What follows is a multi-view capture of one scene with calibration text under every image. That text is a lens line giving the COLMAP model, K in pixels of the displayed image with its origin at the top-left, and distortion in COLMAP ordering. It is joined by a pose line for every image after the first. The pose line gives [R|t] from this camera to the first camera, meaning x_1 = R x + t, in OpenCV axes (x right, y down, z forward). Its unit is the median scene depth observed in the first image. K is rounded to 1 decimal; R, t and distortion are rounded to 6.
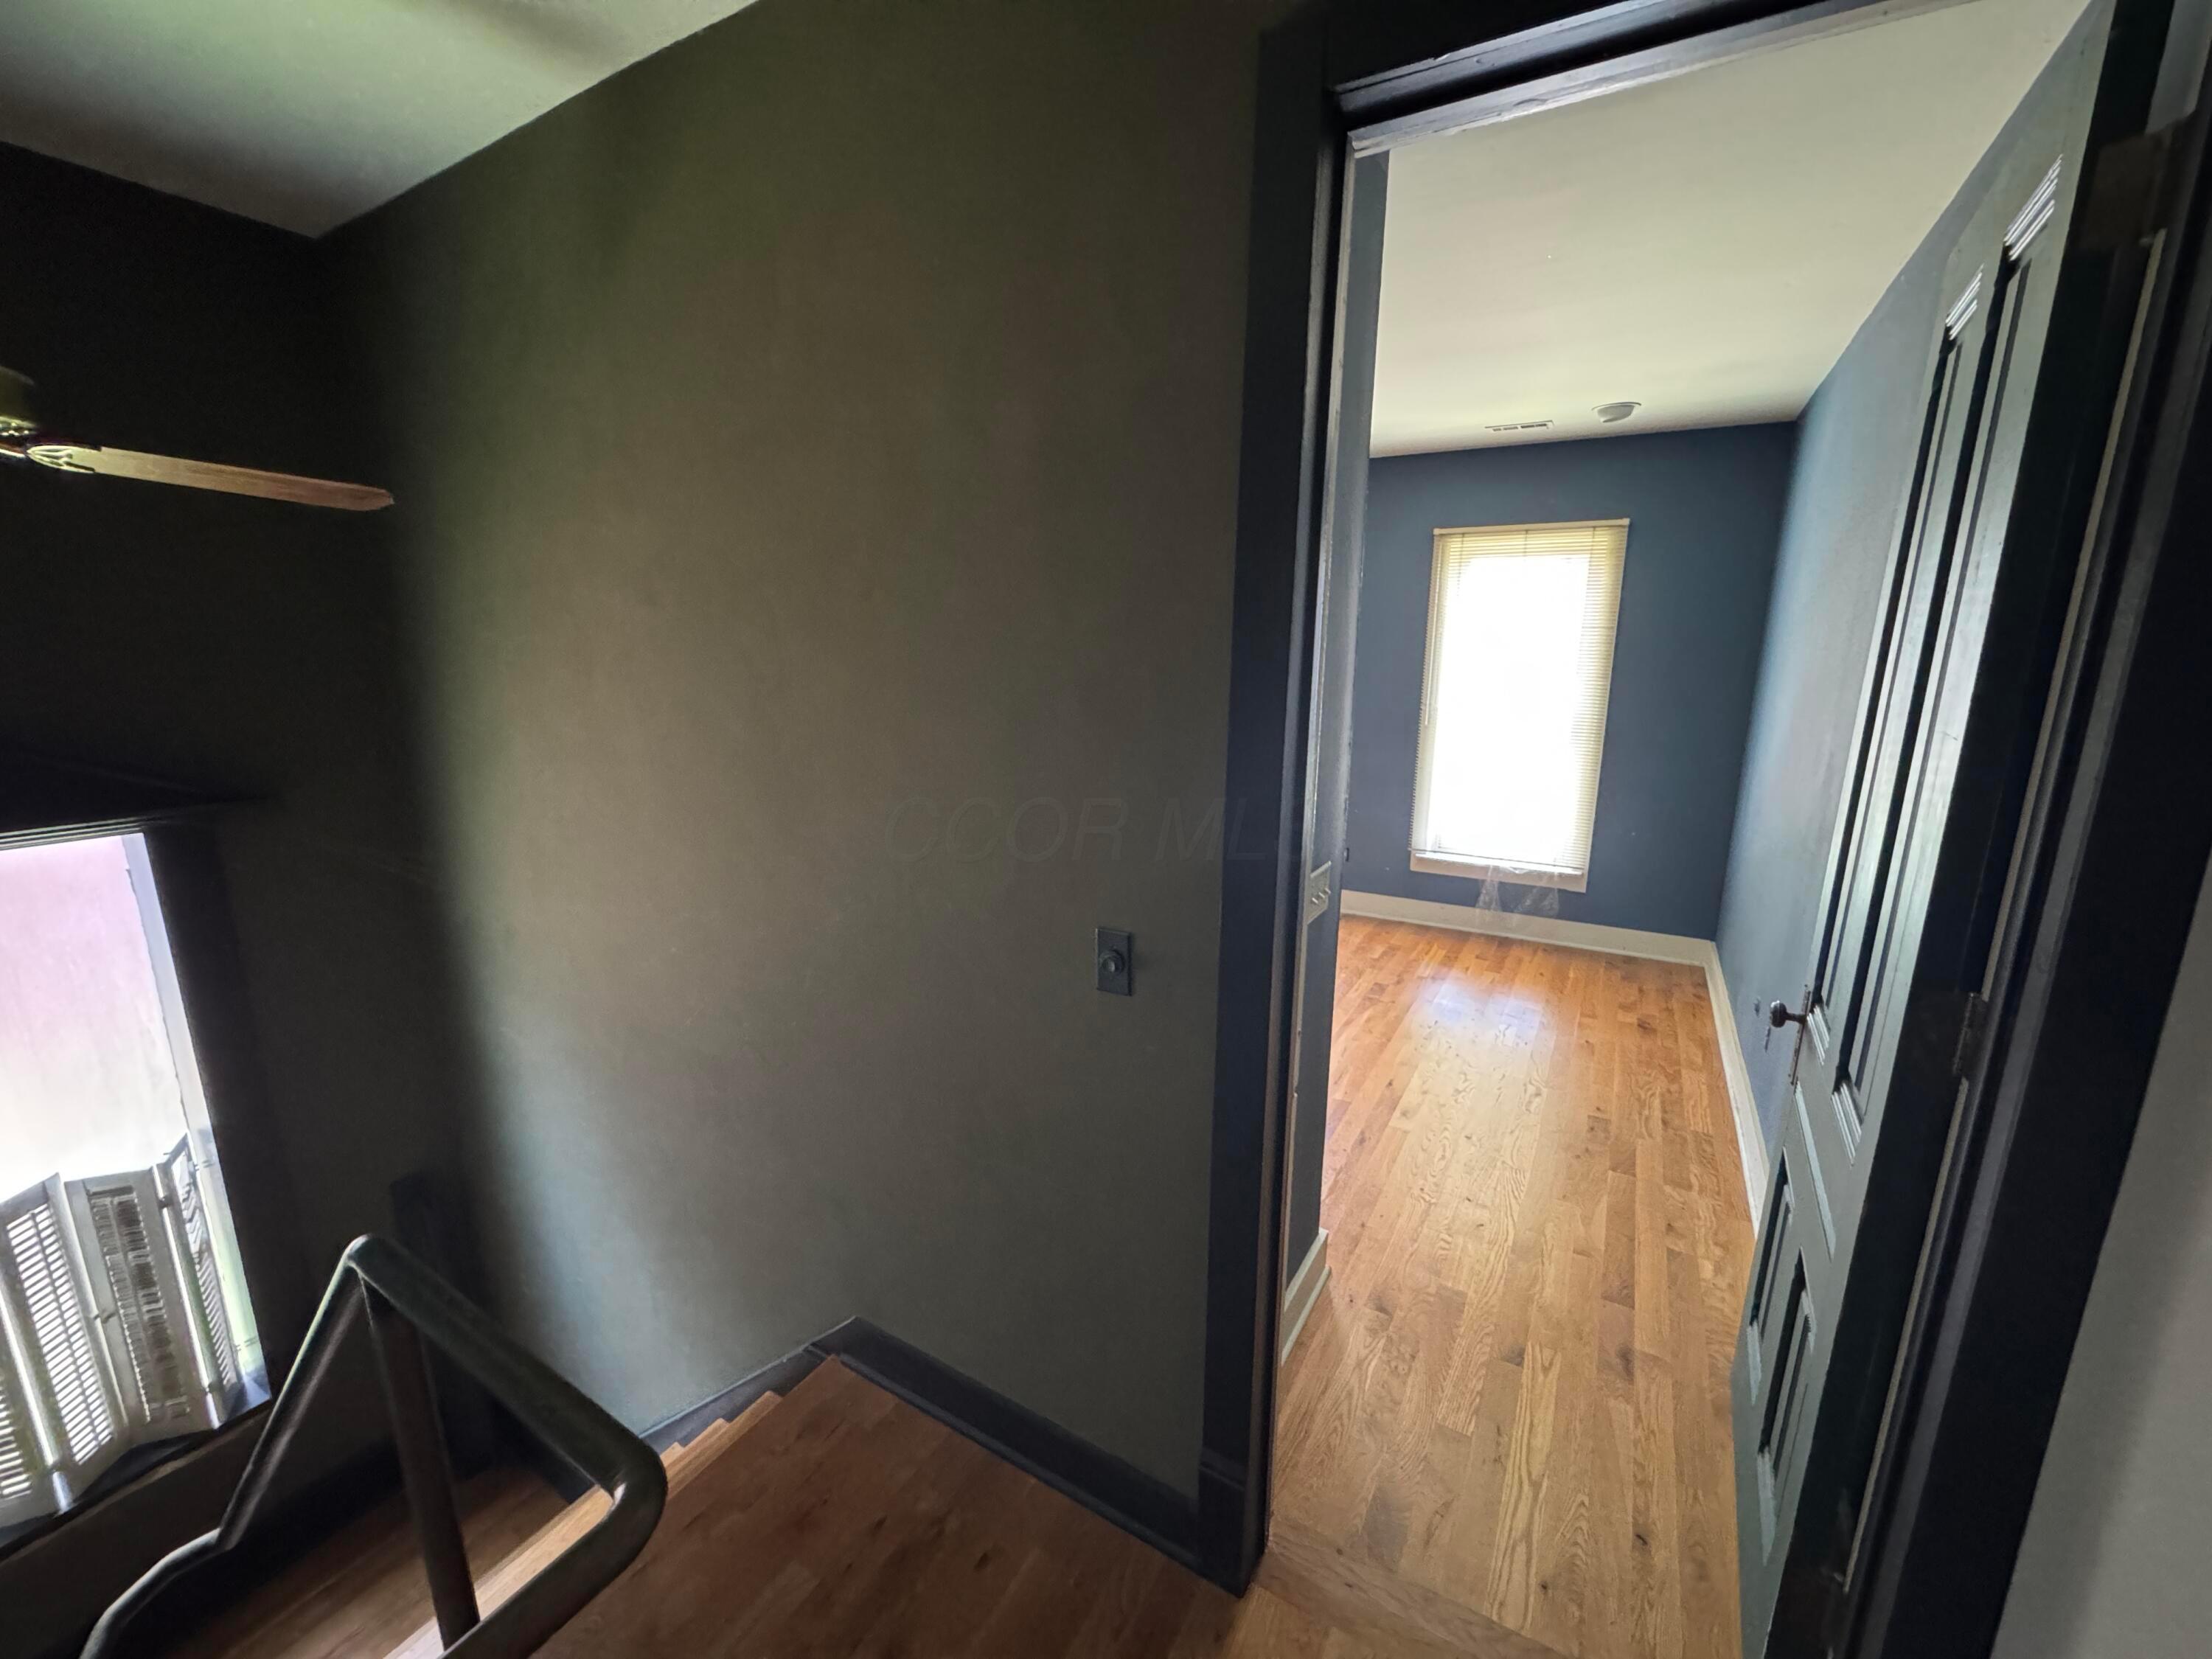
lens RADIAL K [[883.3, 0, 1107.6], [0, 883.3, 836.2], [0, 0, 1]] dist [-0.002185, -0.000048]
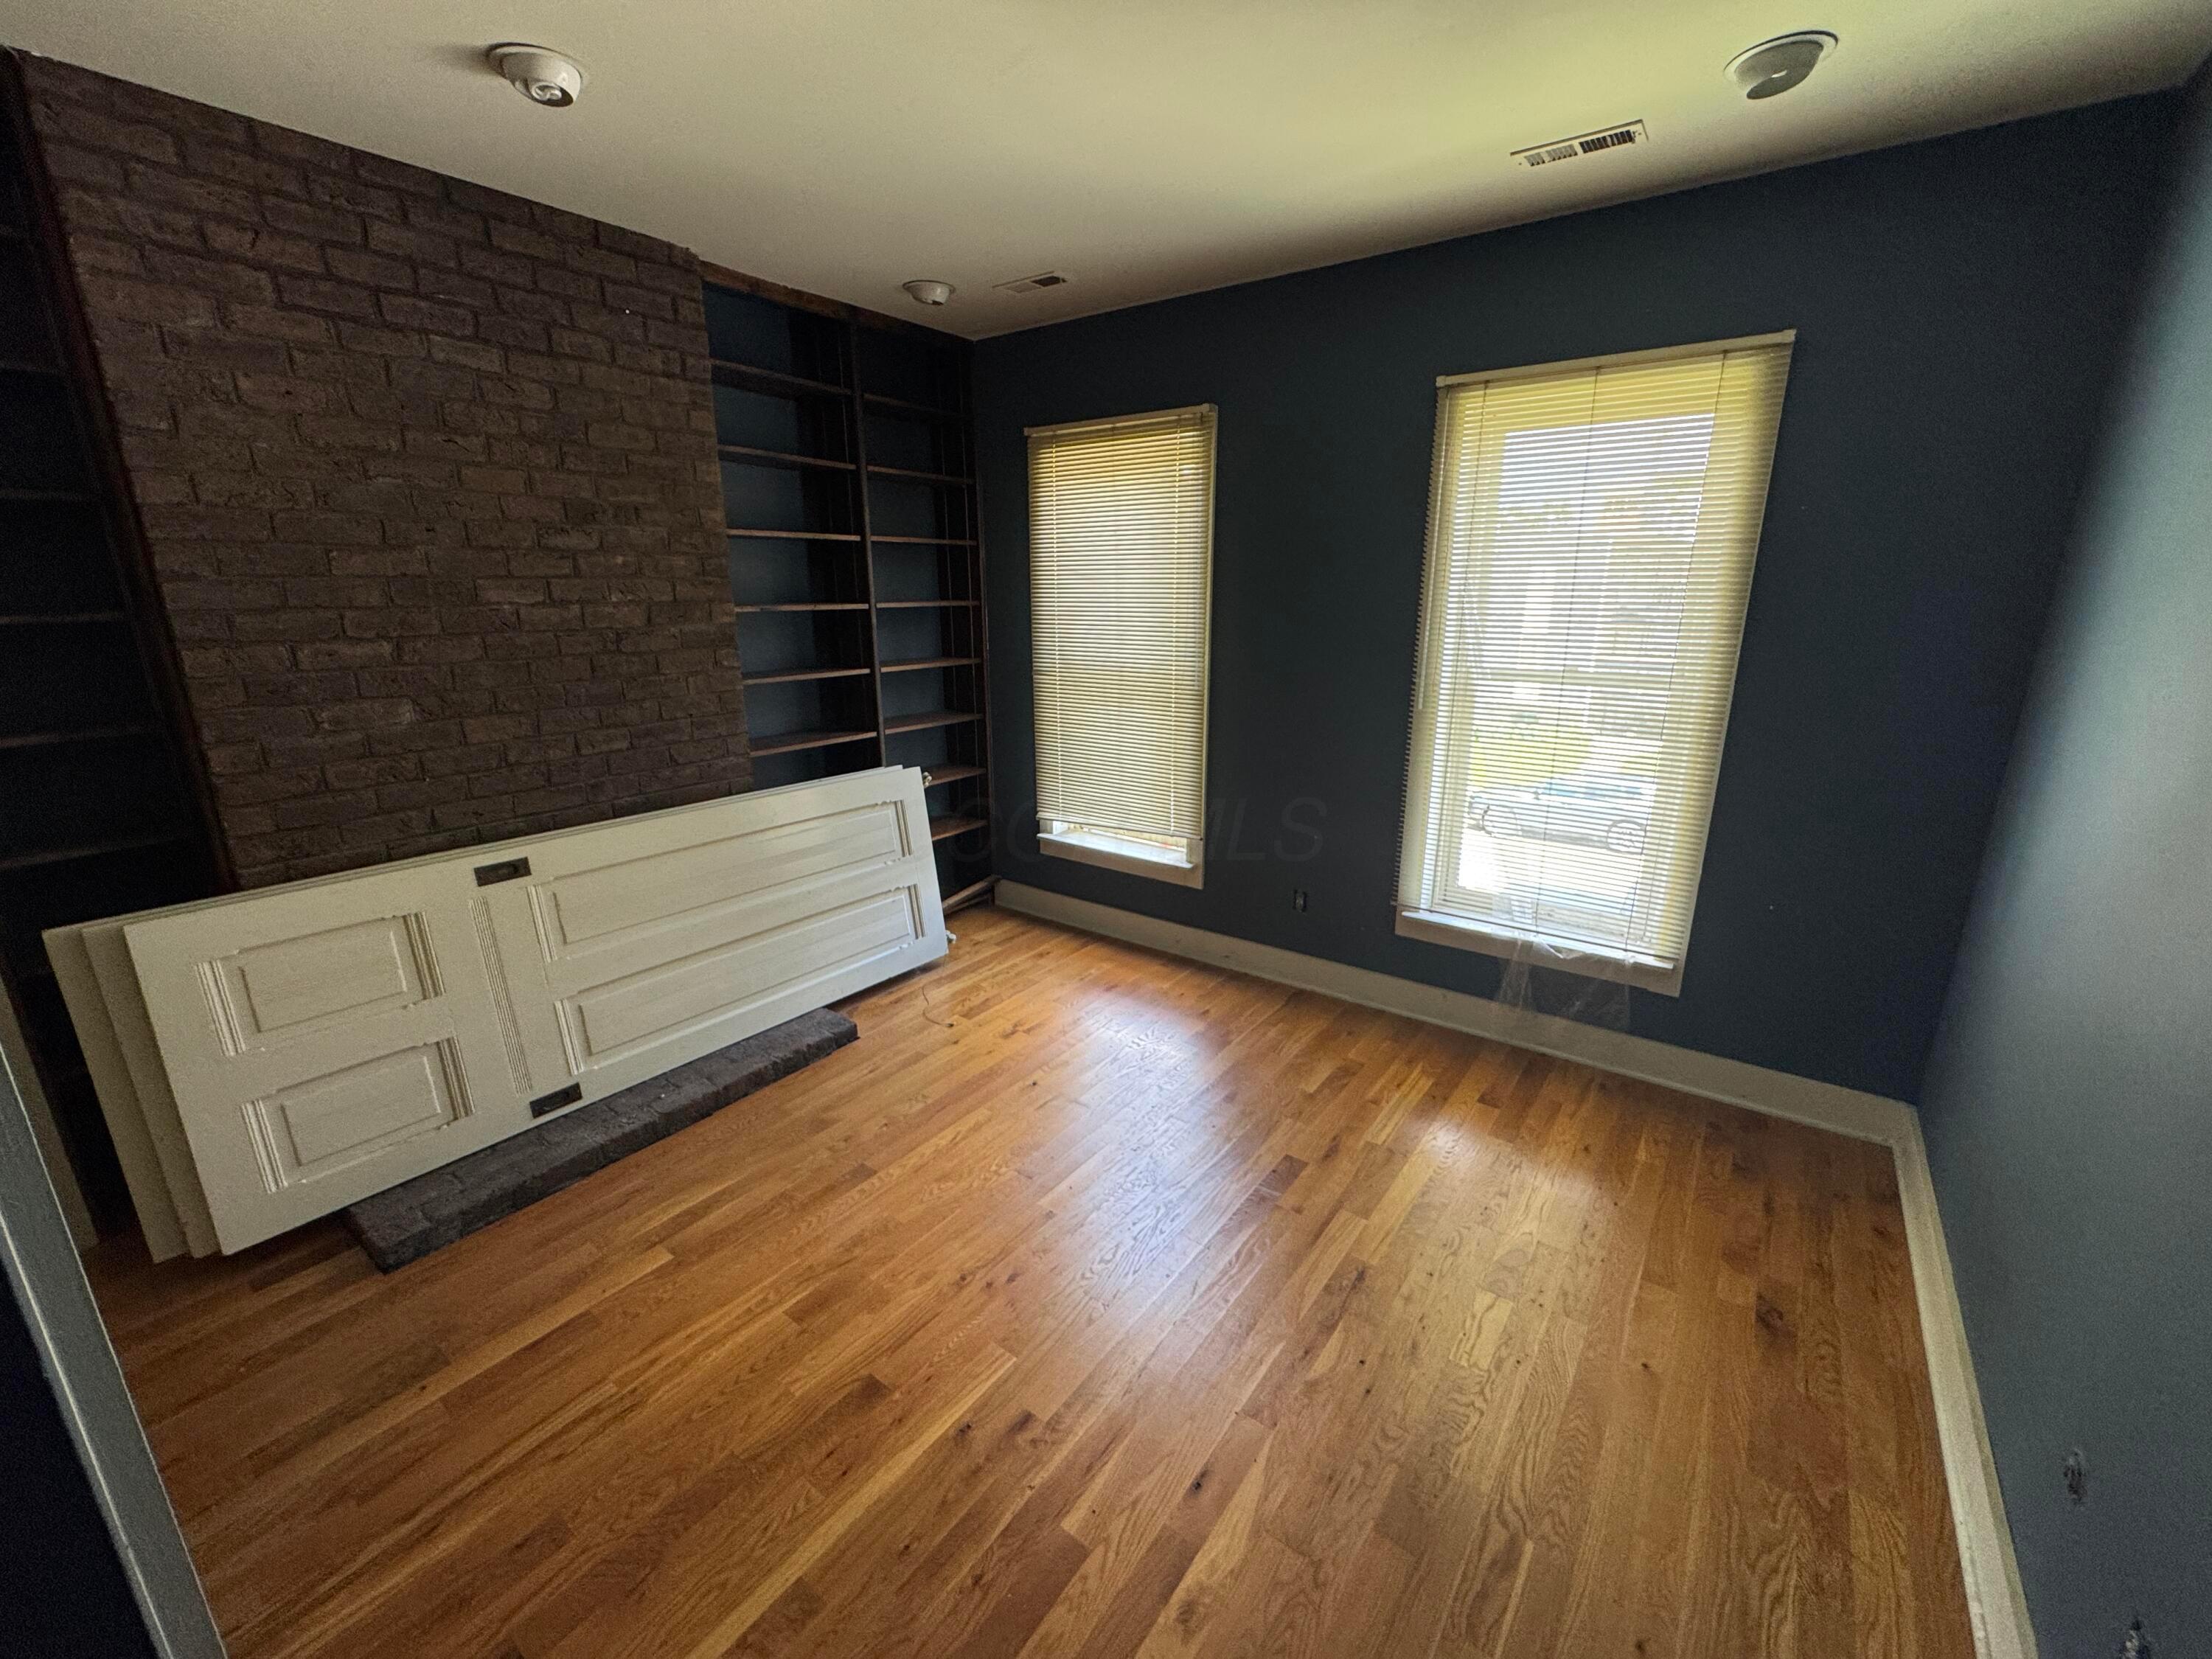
lens RADIAL K [[883.3, 0, 1104.3], [0, 883.3, 828.0], [0, 0, 1]] dist [-0.002185, -0.000048]
pose [[0.993466, 0.021726, -0.112037, 0.226549], [-0.015431, 0.998269, 0.056756, -0.079818], [0.113076, -0.054656, 0.992082, 0.382476]]
